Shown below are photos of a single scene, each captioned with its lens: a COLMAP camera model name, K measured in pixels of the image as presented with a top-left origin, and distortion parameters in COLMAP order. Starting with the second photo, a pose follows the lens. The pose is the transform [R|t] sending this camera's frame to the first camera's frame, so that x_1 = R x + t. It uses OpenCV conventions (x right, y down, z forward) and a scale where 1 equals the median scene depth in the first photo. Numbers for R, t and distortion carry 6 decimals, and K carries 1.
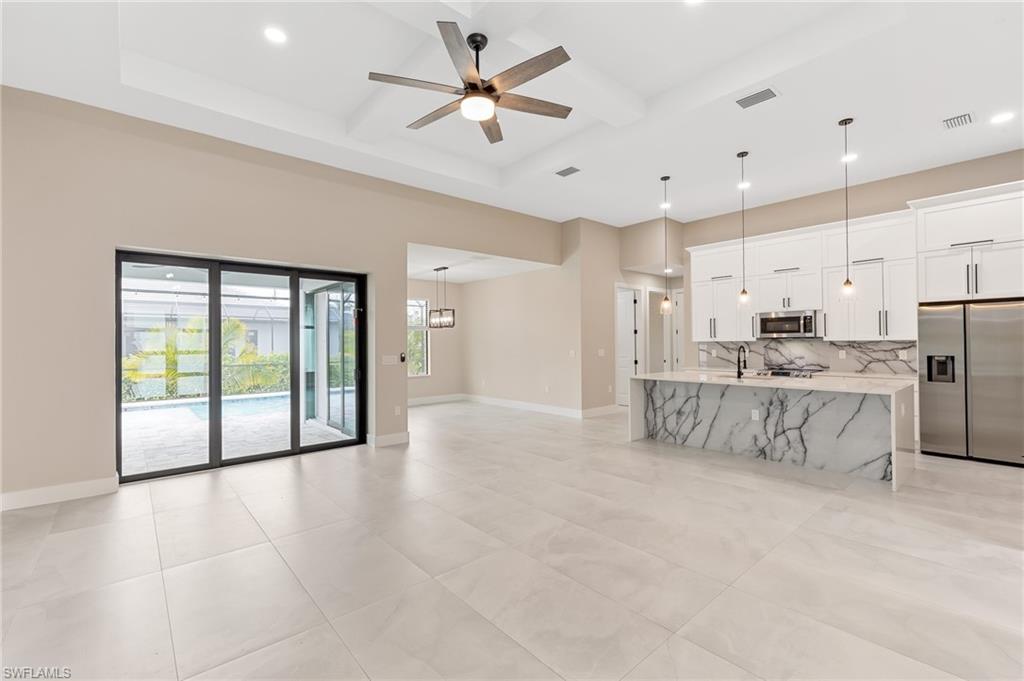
lens RADIAL K [[438.8, 0, 512.0], [0, 438.8, 340.5], [0, 0, 1]] dist [0.000935, -0.001207]
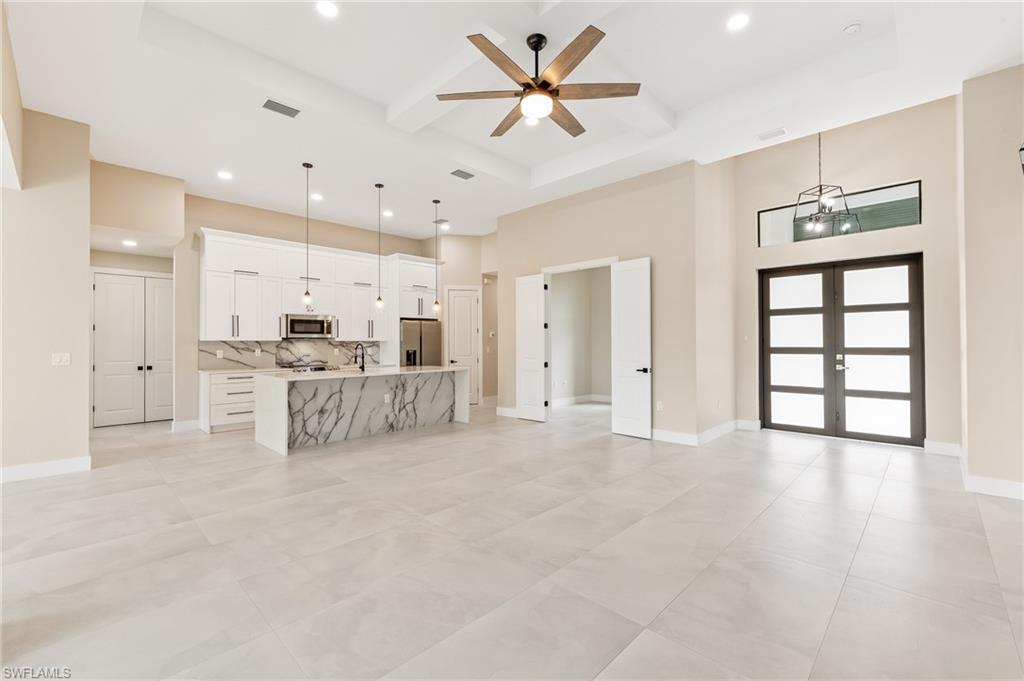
lens RADIAL K [[431.7, 0, 512.0], [0, 431.7, 340.5], [0, 0, 1]] dist [-0.001153, -0.000198]
pose [[-0.087704, 0.016476, 0.996010, -0.635295], [0.000727, 0.999864, -0.016476, 0.022671], [-0.996146, -0.000721, -0.087704, 0.677539]]
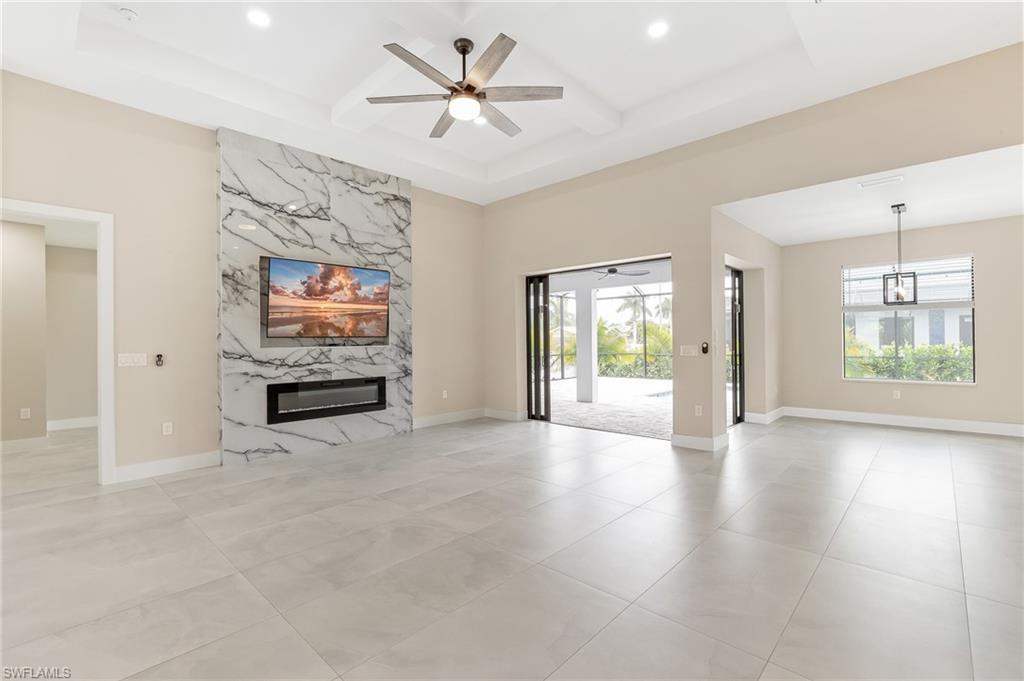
lens RADIAL K [[451.2, 0, 512.0], [0, 451.2, 340.5], [0, 0, 1]] dist [-0.012360, 0.000453]
pose [[0.105519, 0.008099, -0.994384, 0.601052], [0.013631, 0.999861, 0.009590, 0.011515], [0.994324, -0.014567, 0.105394, 0.584605]]
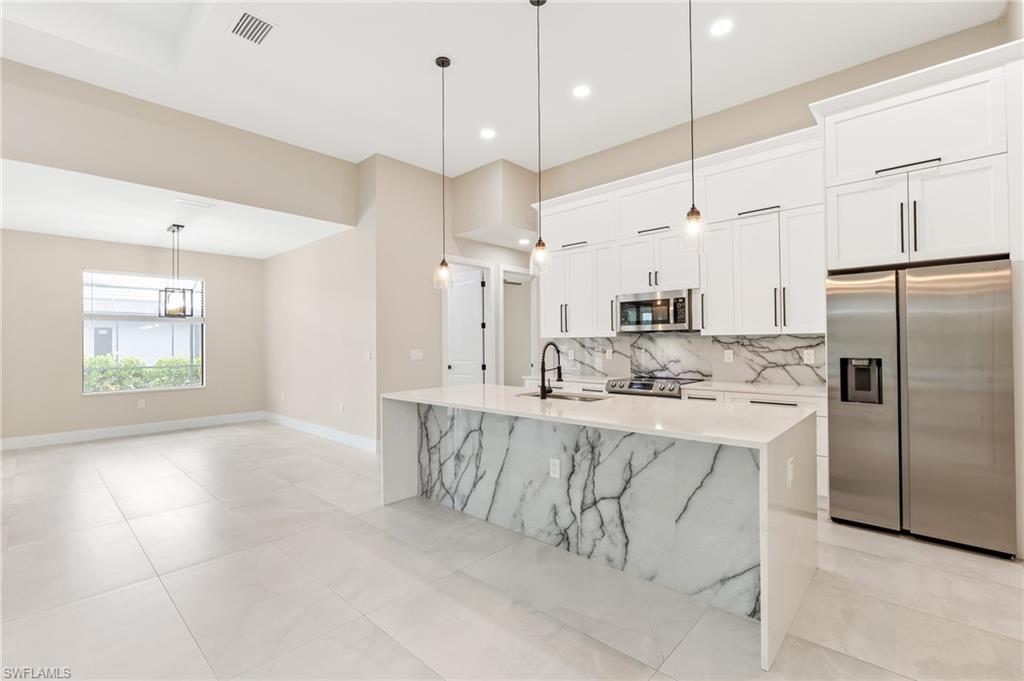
lens RADIAL K [[451.2, 0, 512.0], [0, 451.2, 340.5], [0, 0, 1]] dist [-0.012360, 0.000453]
pose [[0.993608, 0.001006, 0.112882, 0.394384], [-0.000697, 0.999996, -0.002777, 0.011448], [-0.112884, 0.002681, 0.993605, 0.404314]]
